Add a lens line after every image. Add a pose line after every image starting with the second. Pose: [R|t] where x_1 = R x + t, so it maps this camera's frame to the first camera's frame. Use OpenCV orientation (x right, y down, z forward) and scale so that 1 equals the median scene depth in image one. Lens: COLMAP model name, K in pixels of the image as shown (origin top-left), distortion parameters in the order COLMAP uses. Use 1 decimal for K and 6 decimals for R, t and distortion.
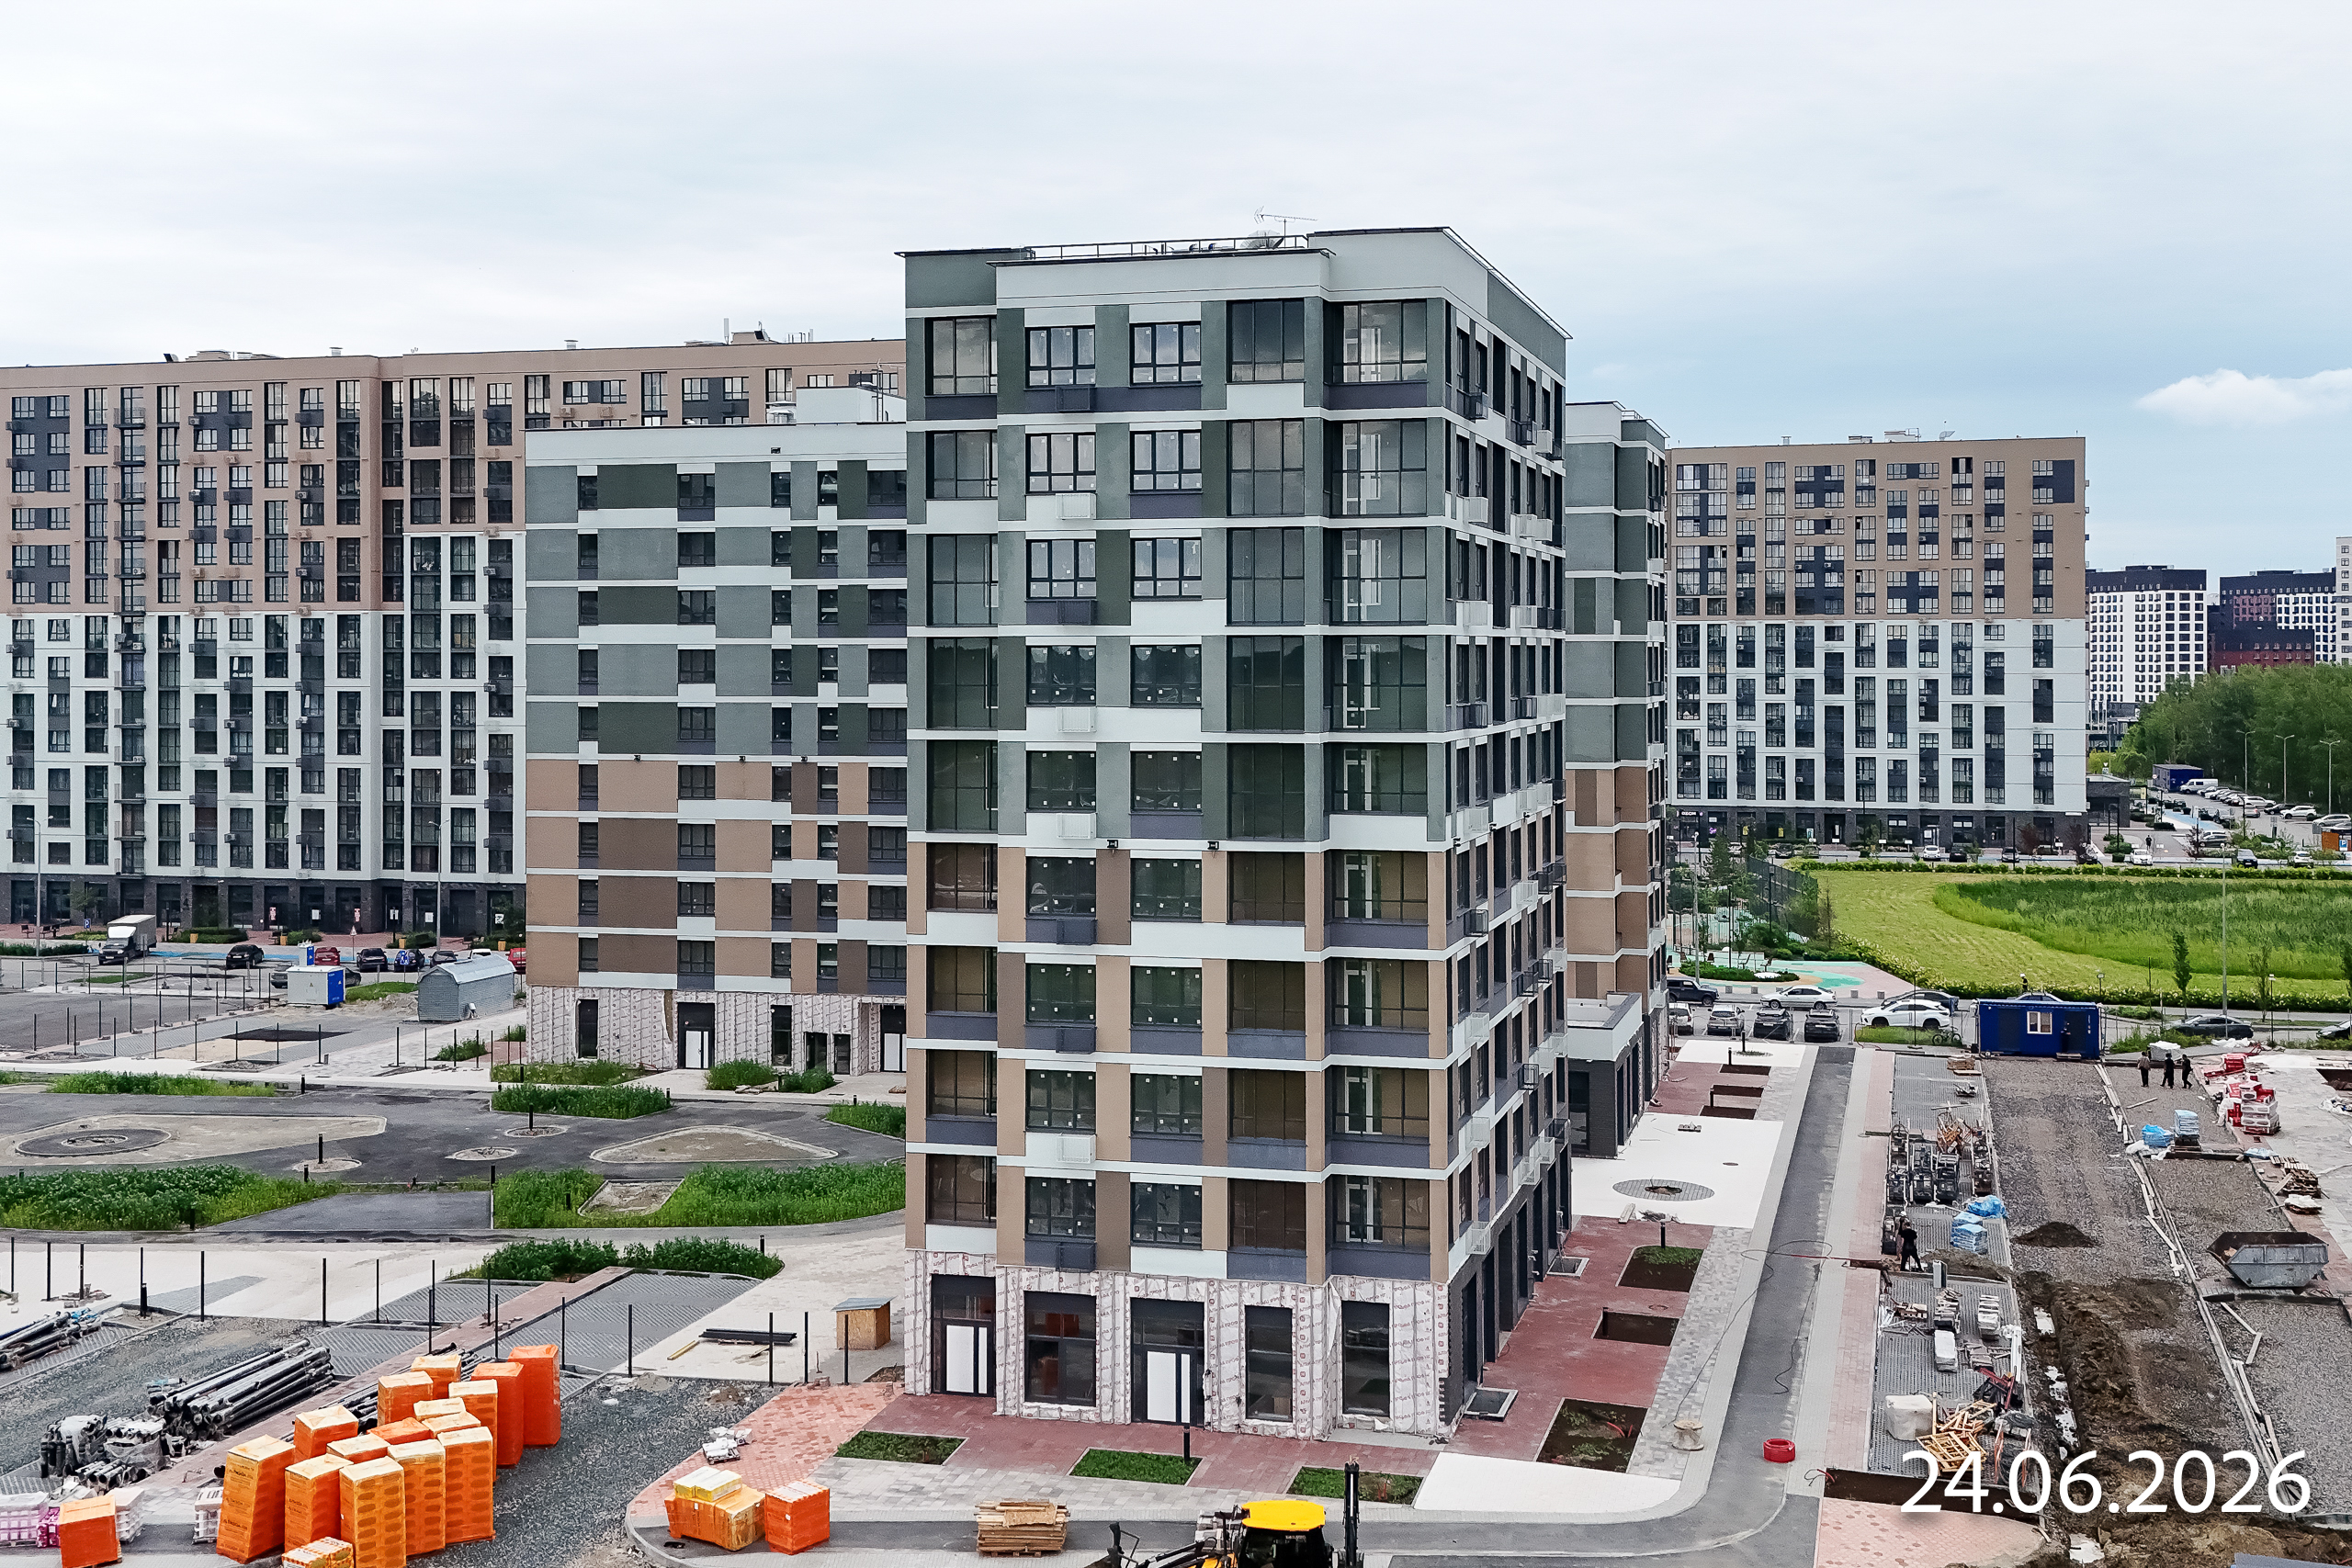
lens RADIAL K [[2681.0, 0, 1288.0], [0, 2681.0, 657.3], [0, 0, 1]] dist [0.145804, -0.343423]
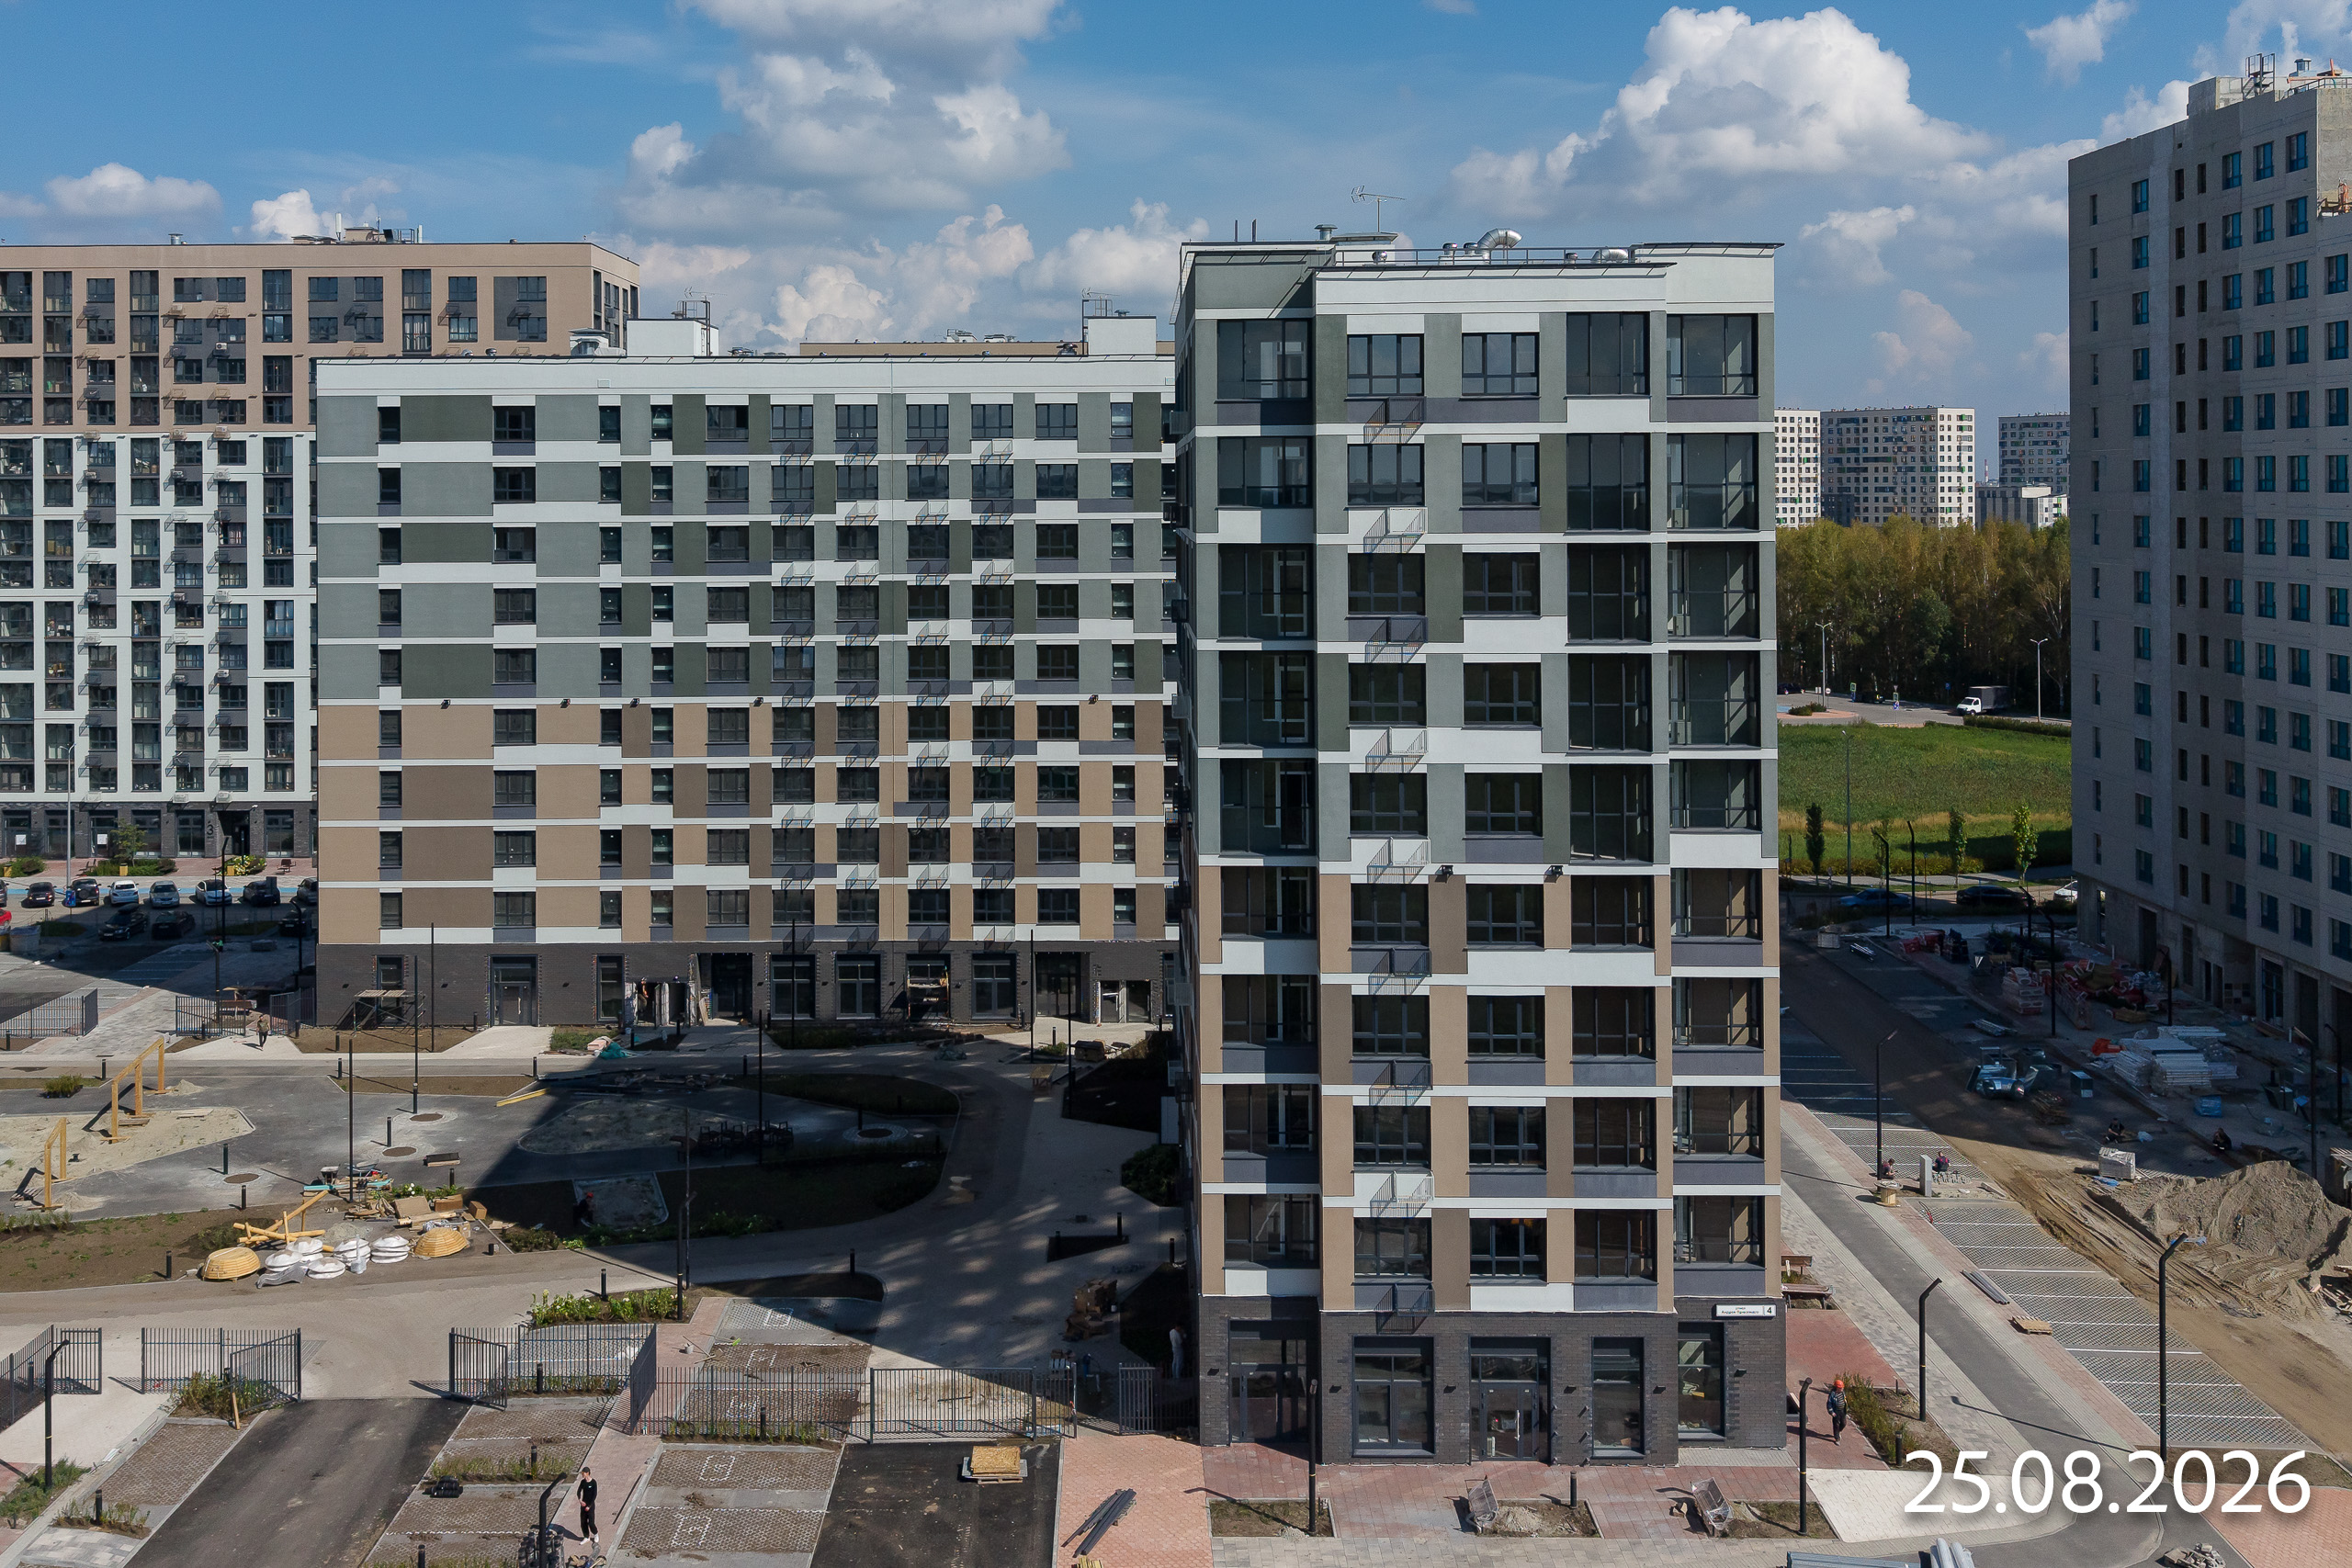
lens RADIAL K [[2448.0, 0, 1174.3], [0, 2448.0, 485.1], [0, 0, 1]] dist [0.081774, -0.133500]
pose [[0.968584, -0.002965, 0.248671, -0.236973], [0.003514, 0.999992, -0.001766, -0.042202], [-0.248664, 0.002584, 0.968586, 0.104725]]
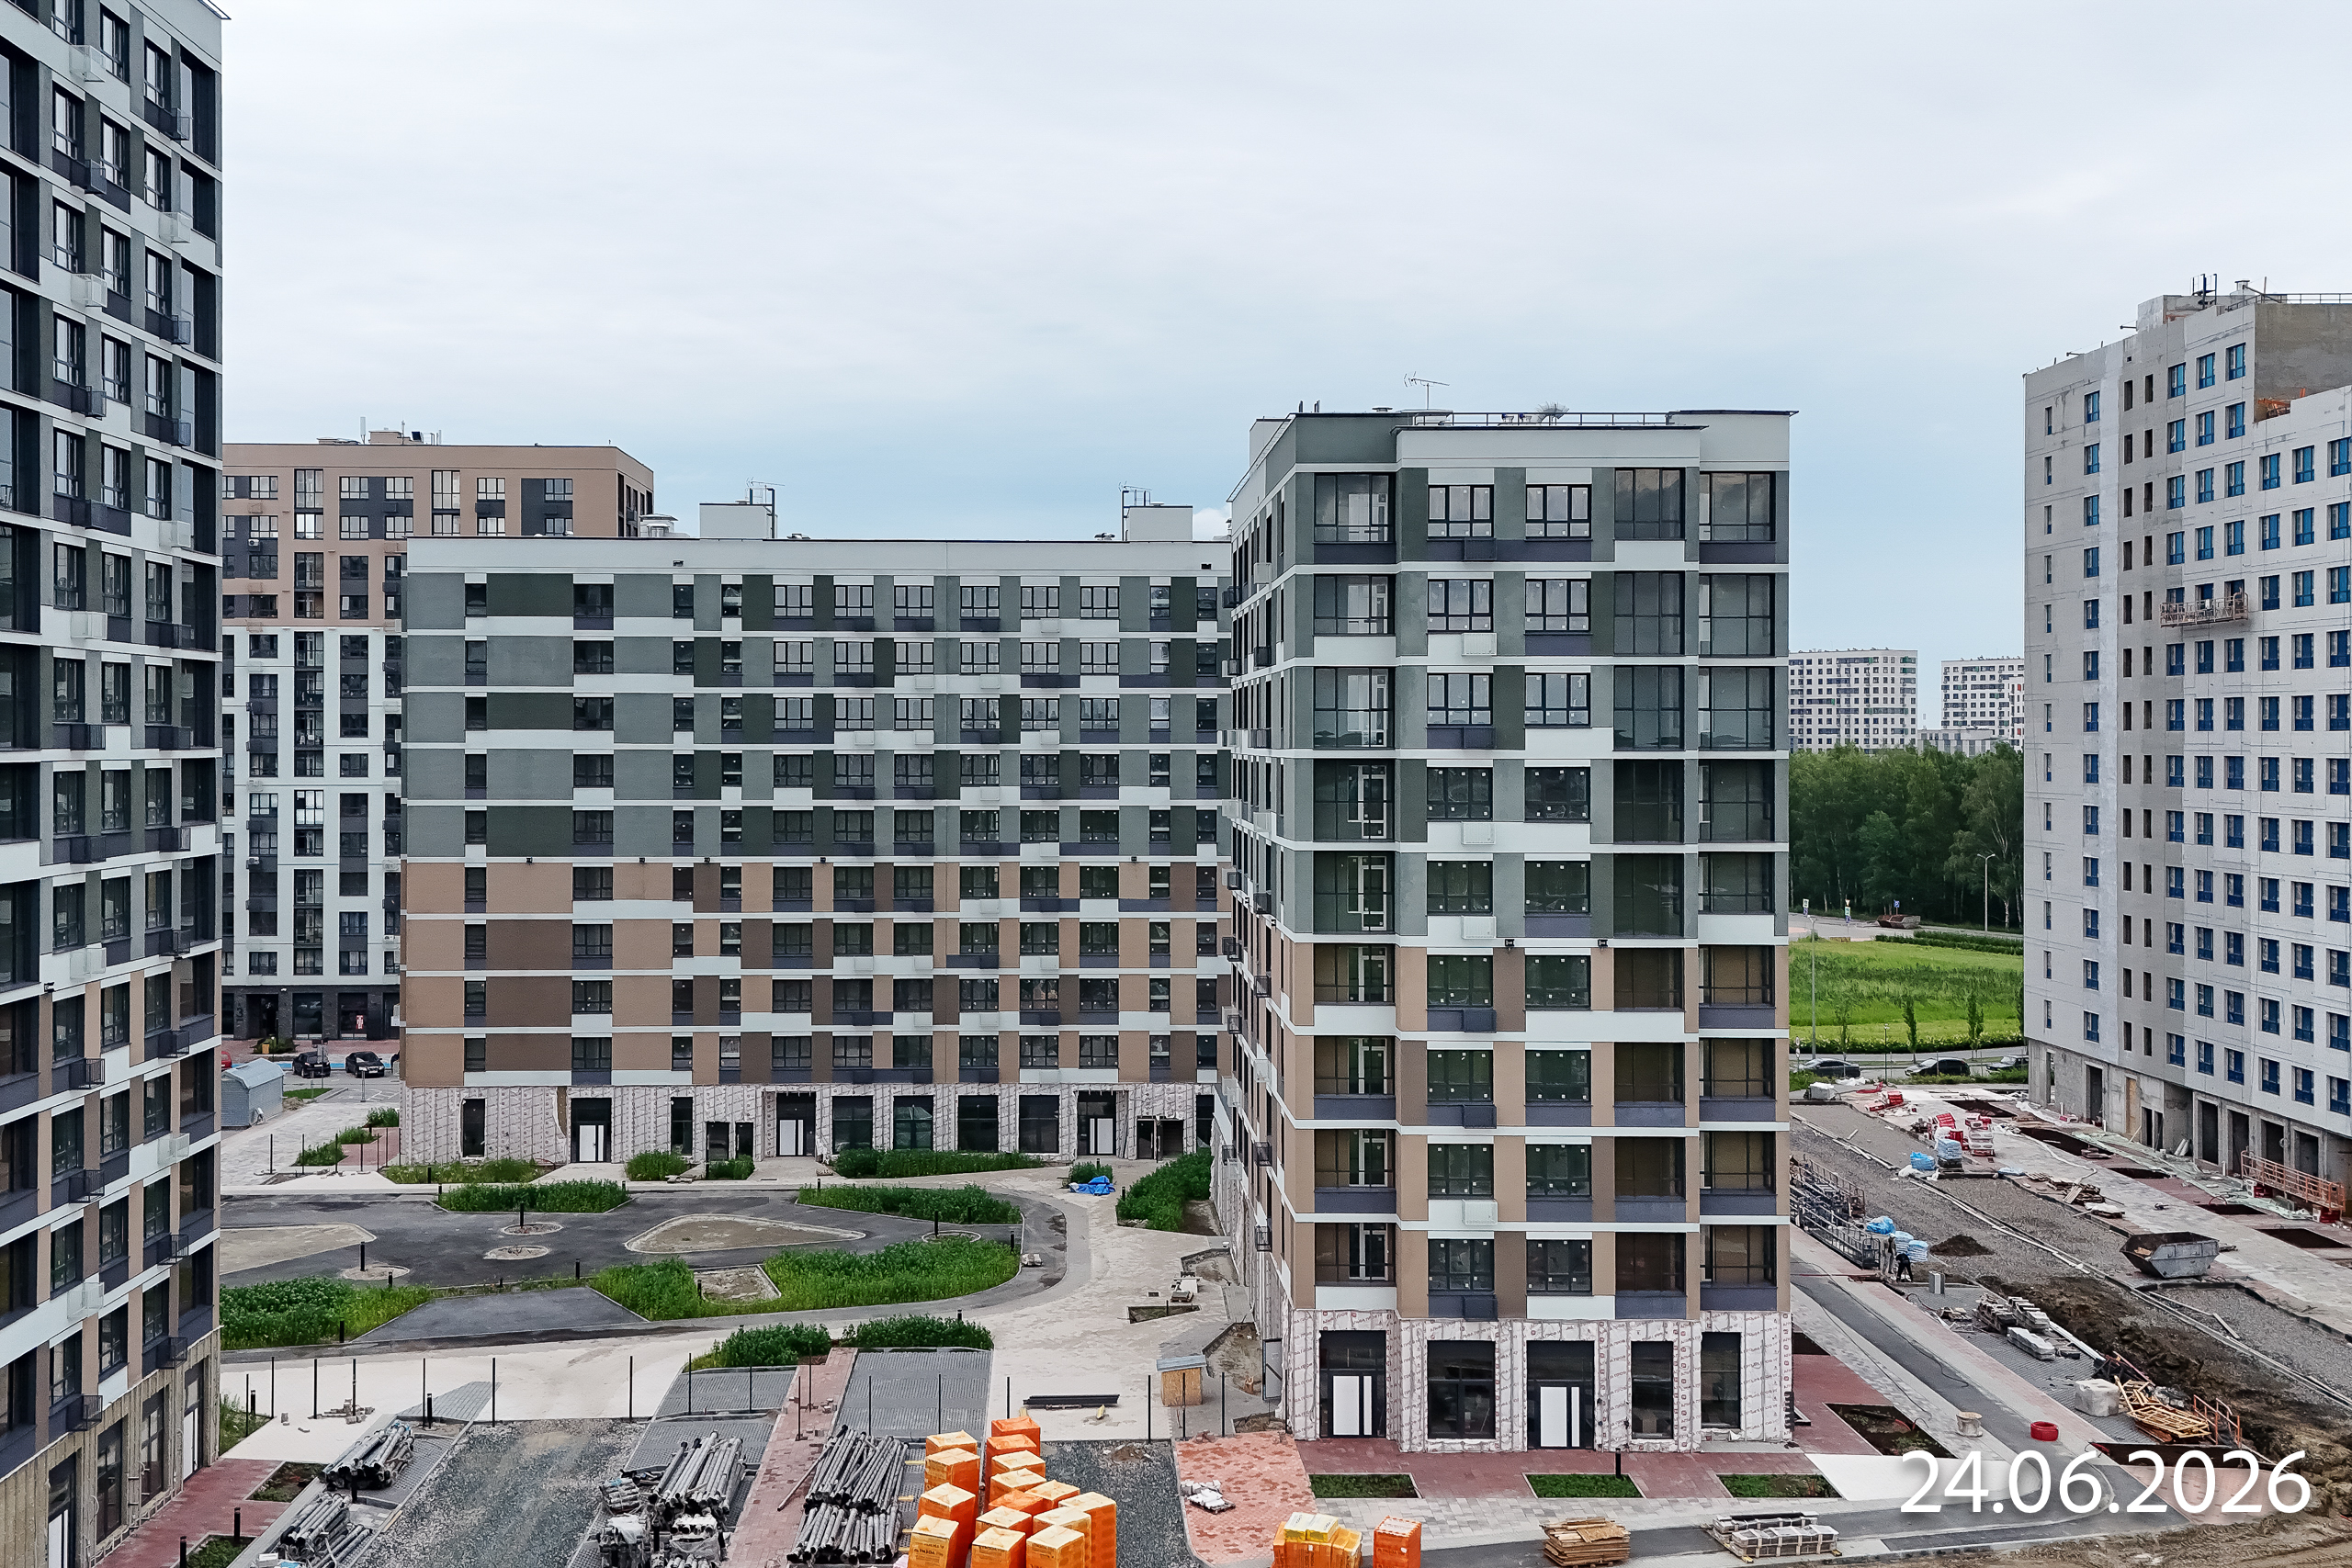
lens RADIAL K [[2518.4, 0, 1198.2], [0, 2518.4, 745.6], [0, 0, 1]] dist [0.080527, -0.033297]
pose [[0.958460, 0.001387, 0.285223, -0.308766], [-0.001951, 0.999997, 0.001692, -0.009508], [-0.285220, -0.002178, 0.958460, 0.010829]]
